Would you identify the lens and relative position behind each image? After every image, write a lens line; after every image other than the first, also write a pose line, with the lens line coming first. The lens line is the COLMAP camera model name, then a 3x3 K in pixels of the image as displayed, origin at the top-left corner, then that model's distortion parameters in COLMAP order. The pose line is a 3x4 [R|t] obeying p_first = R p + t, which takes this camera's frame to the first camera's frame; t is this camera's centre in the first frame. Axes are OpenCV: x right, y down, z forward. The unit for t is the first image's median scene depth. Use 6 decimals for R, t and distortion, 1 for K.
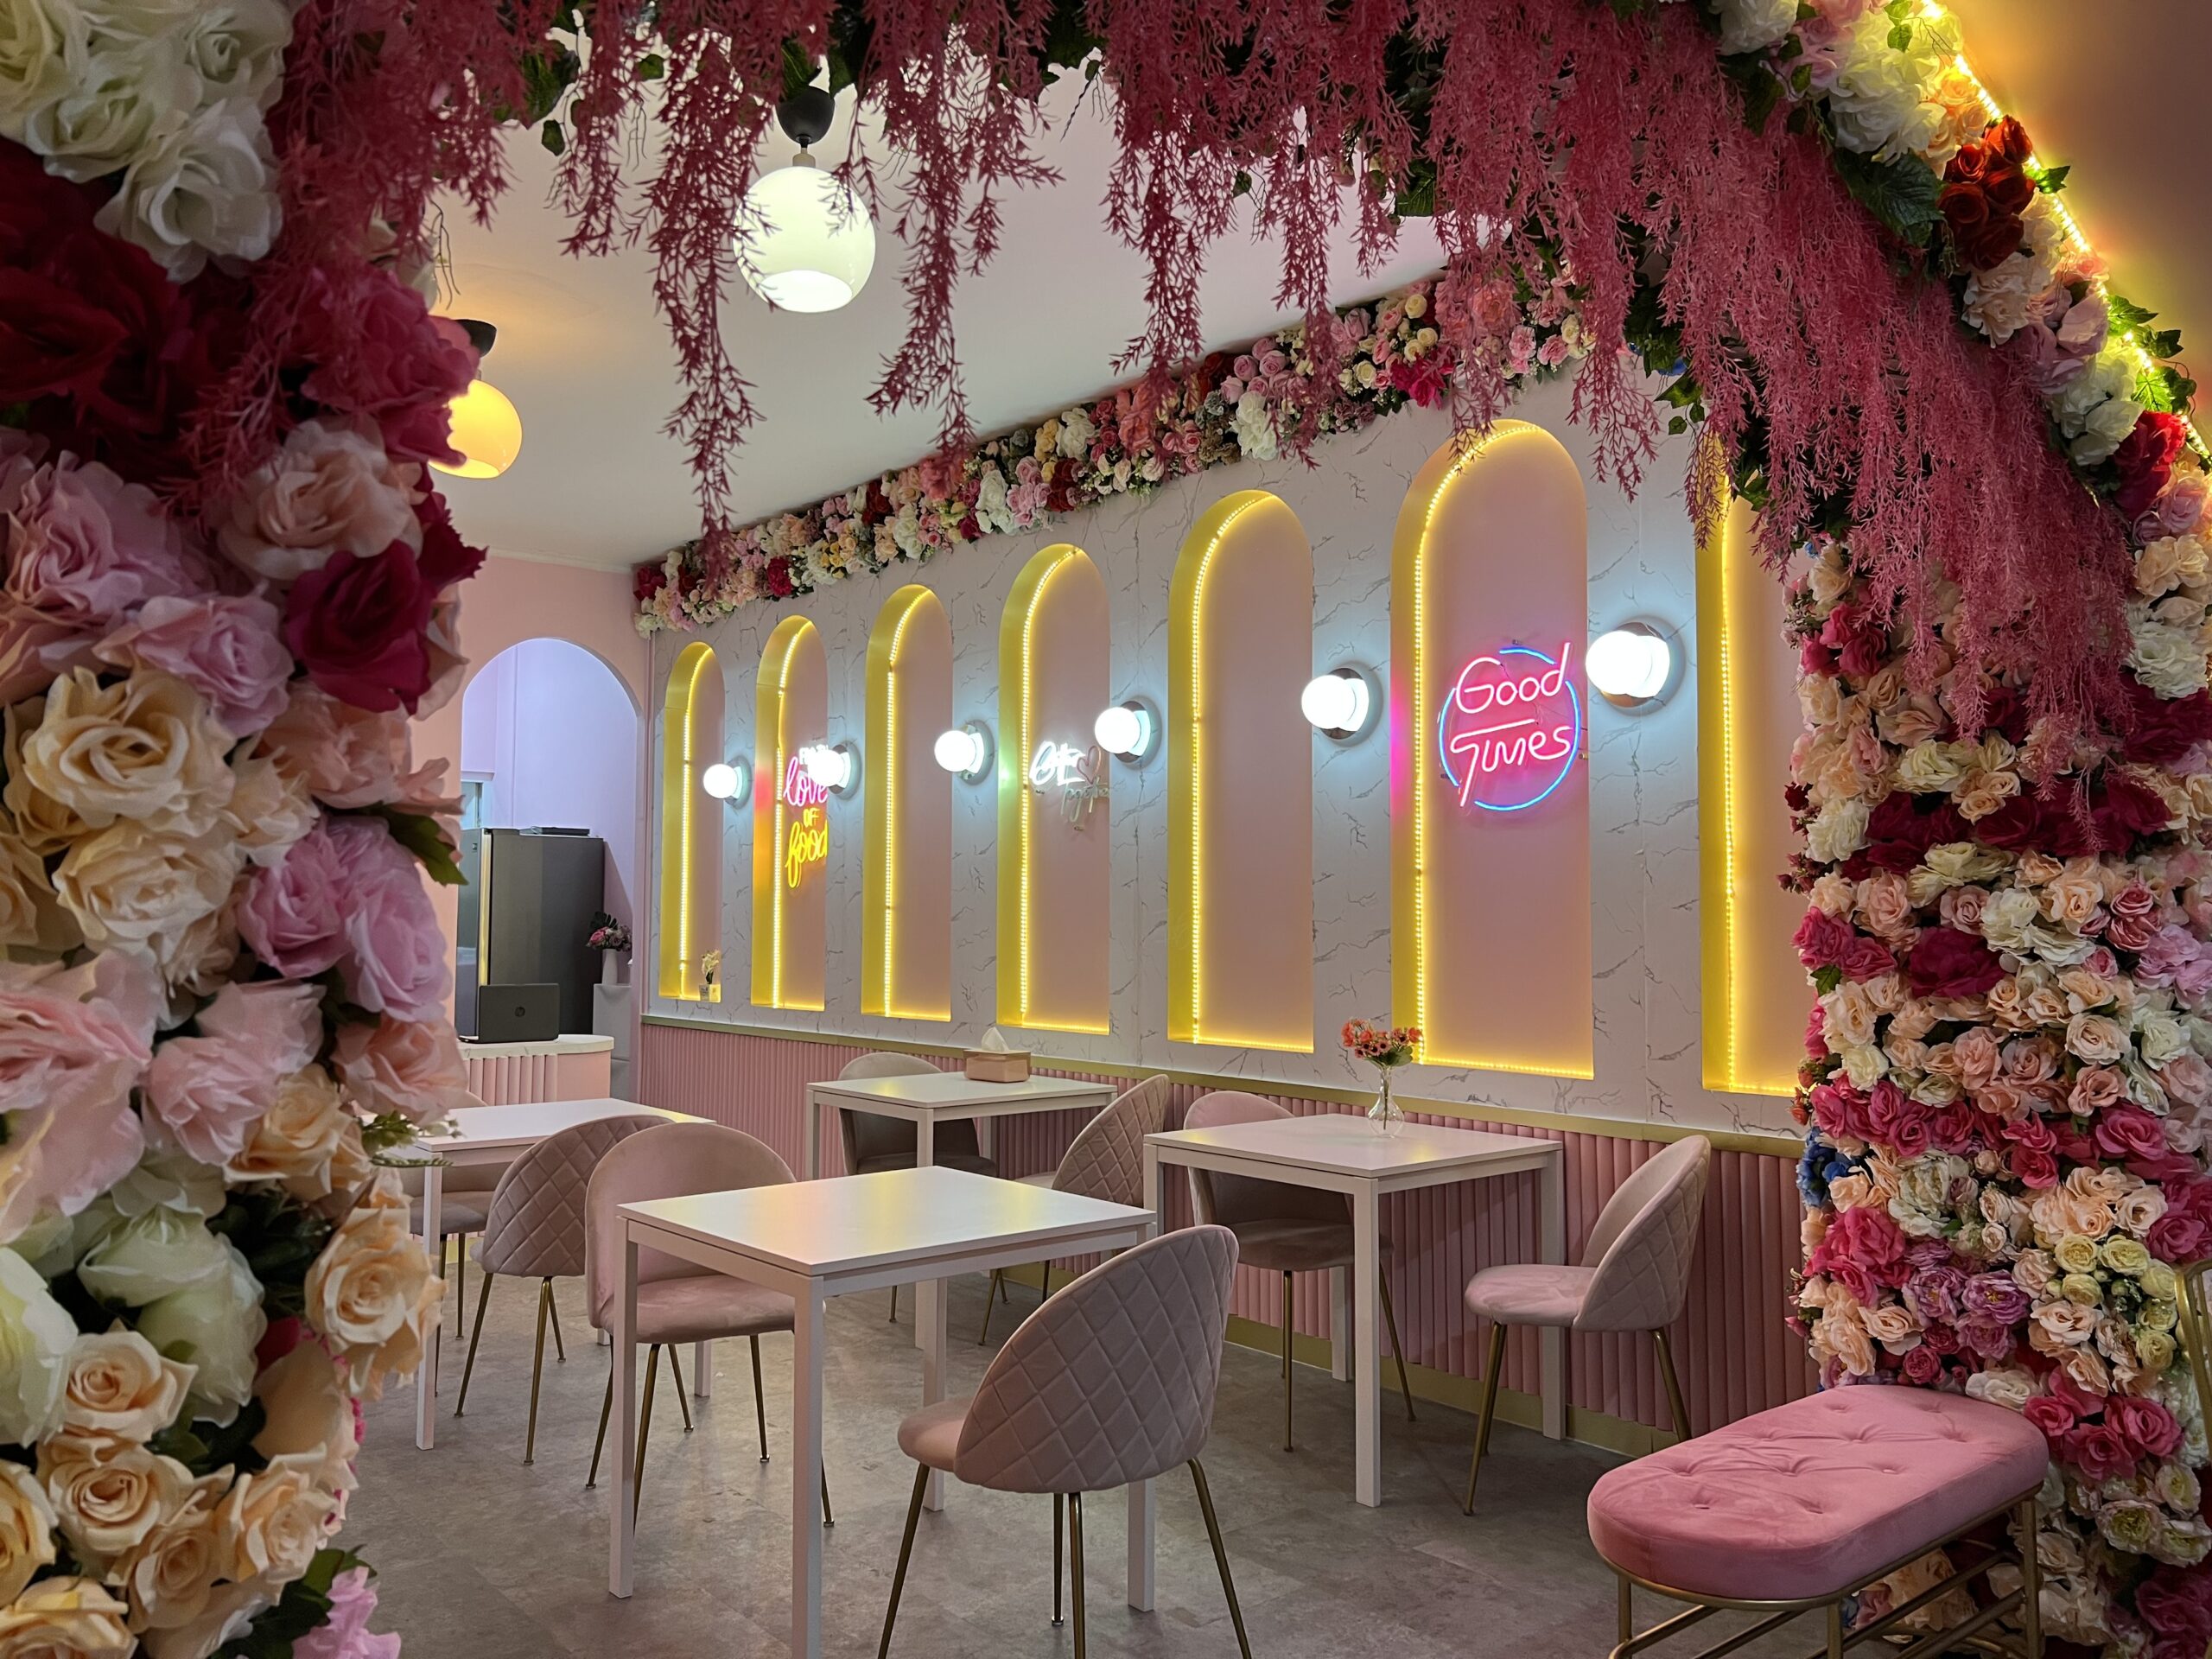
lens RADIAL K [[1661.0, 0, 1111.7], [0, 1661.0, 840.8], [0, 0, 1]] dist [0.053515, -0.064741]
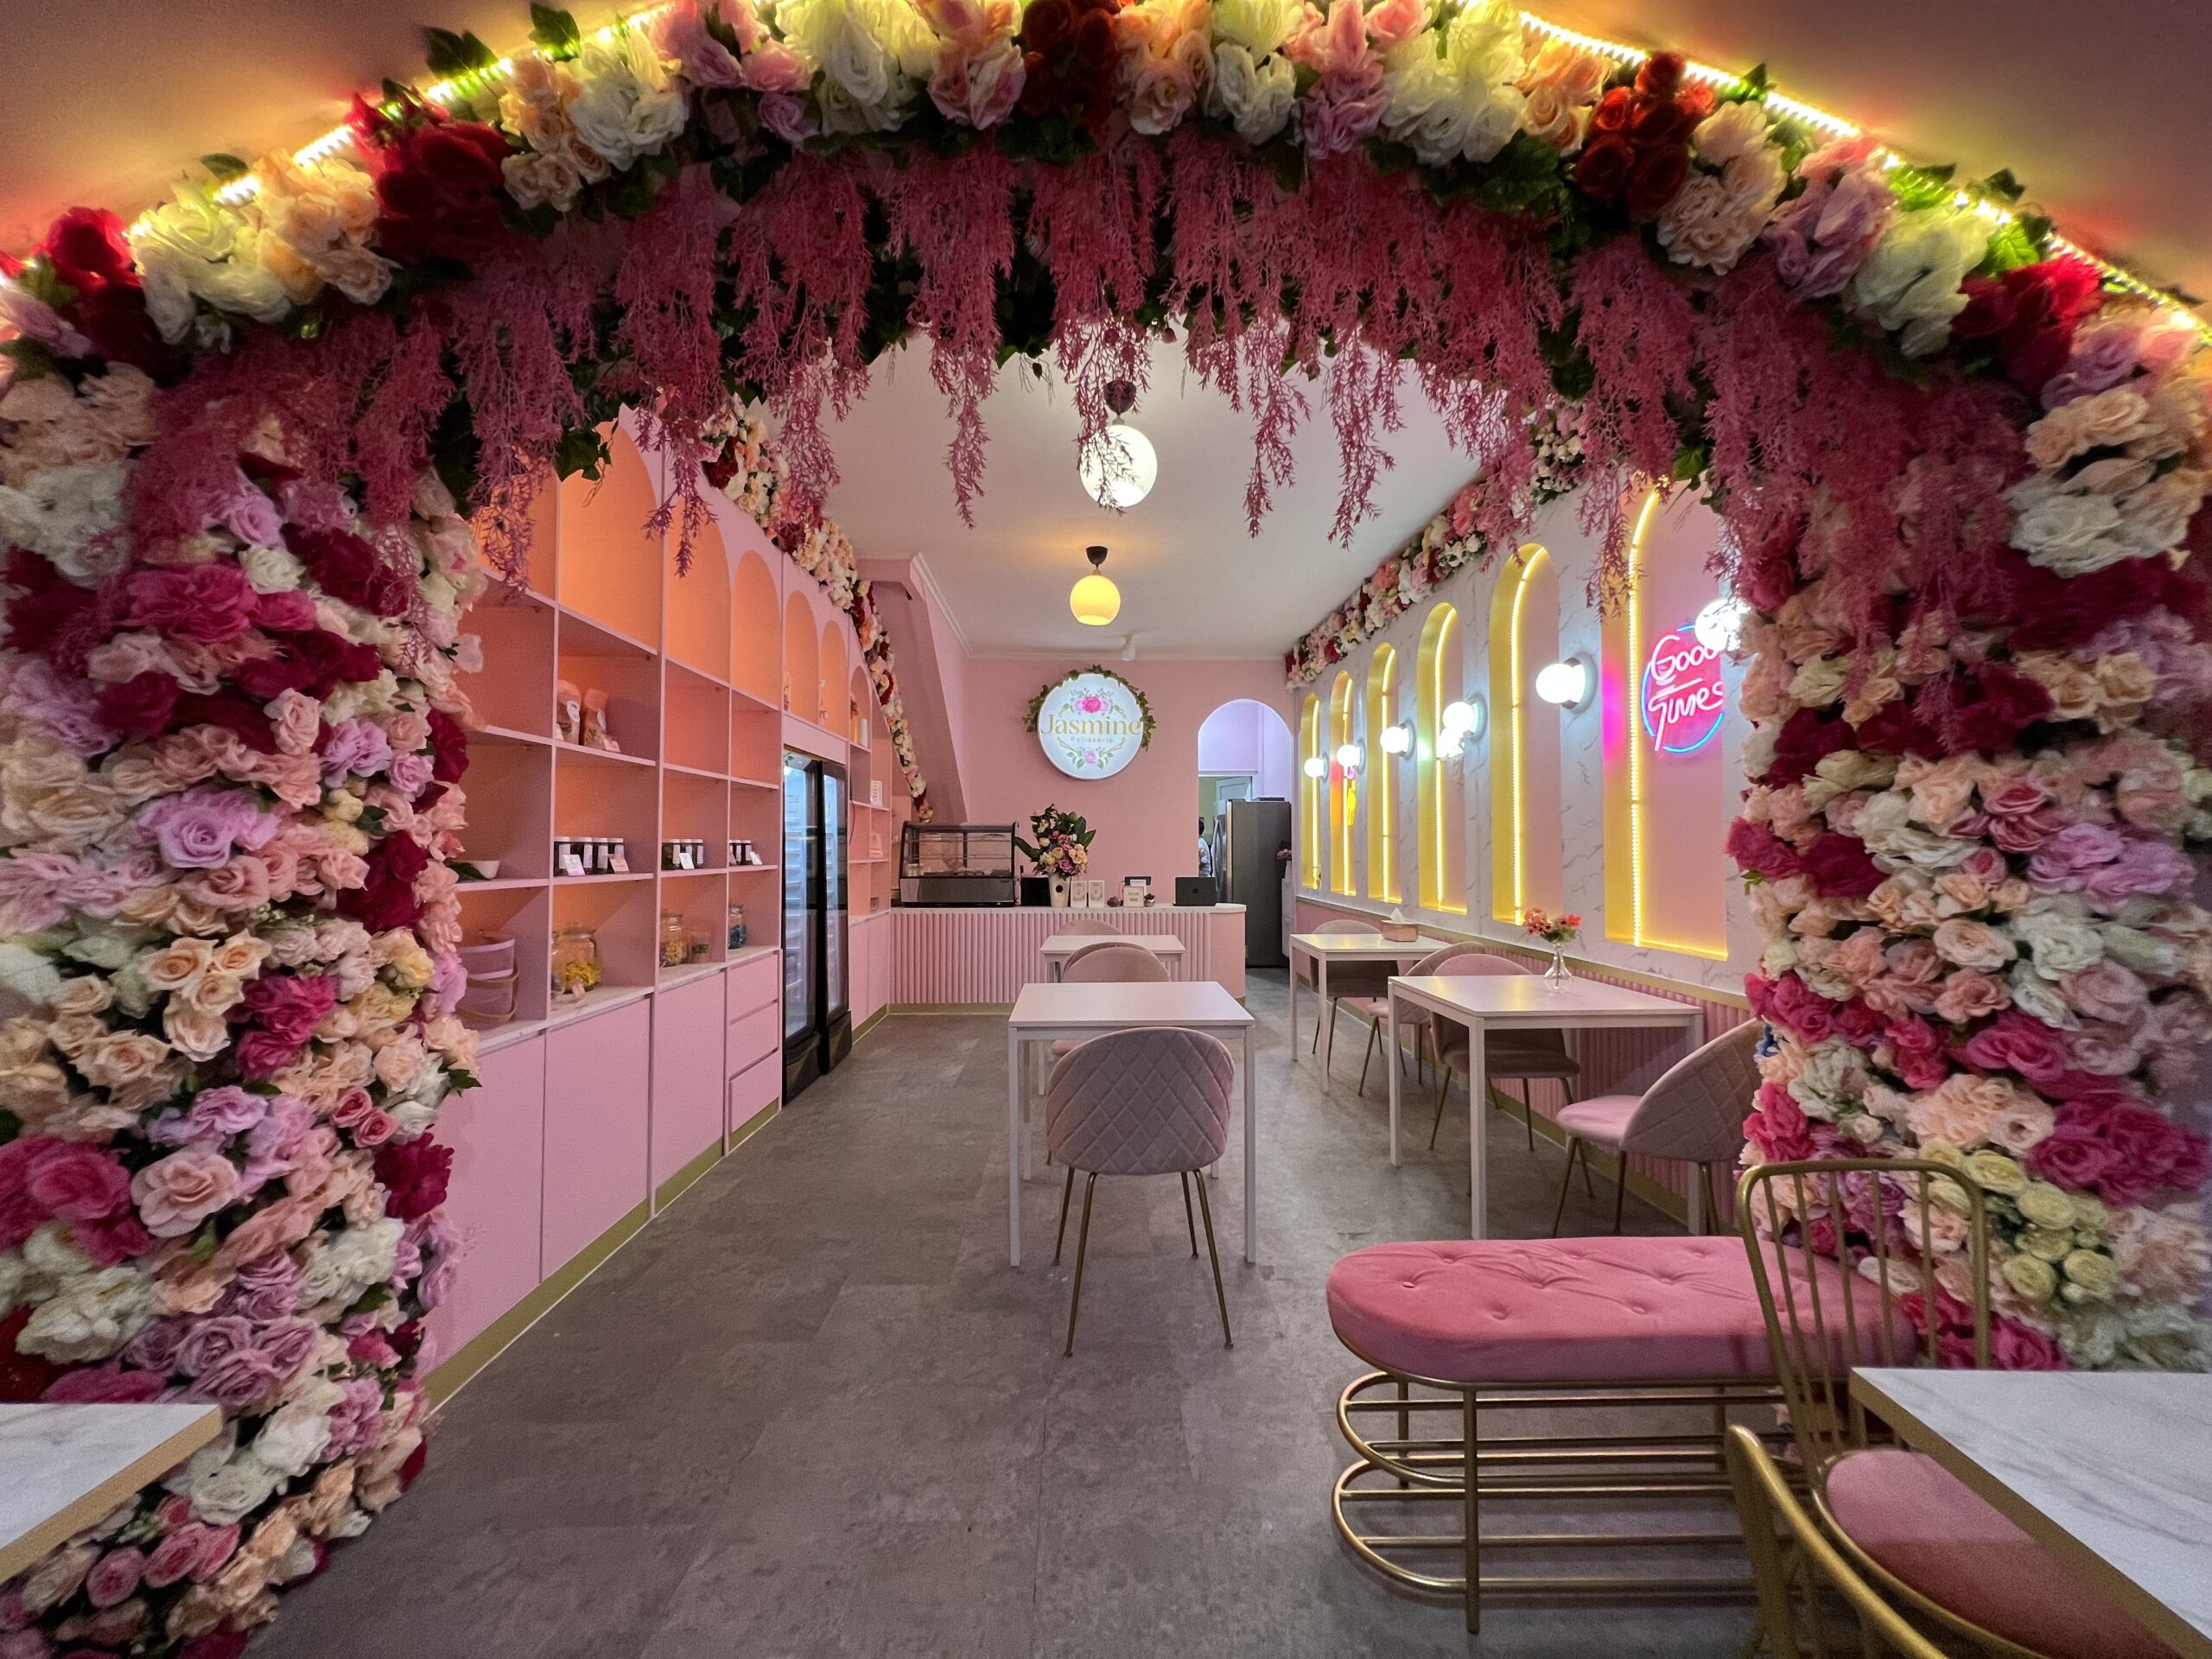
lens RADIAL K [[885.8, 0, 1100.4], [0, 885.8, 828.0], [0, 0, 1]] dist [-0.002591, 0.000492]
pose [[0.779168, -0.018730, -0.626536, 0.396489], [0.033919, 0.999349, 0.012306, 0.021747], [0.625897, -0.030840, 0.779296, 0.224096]]
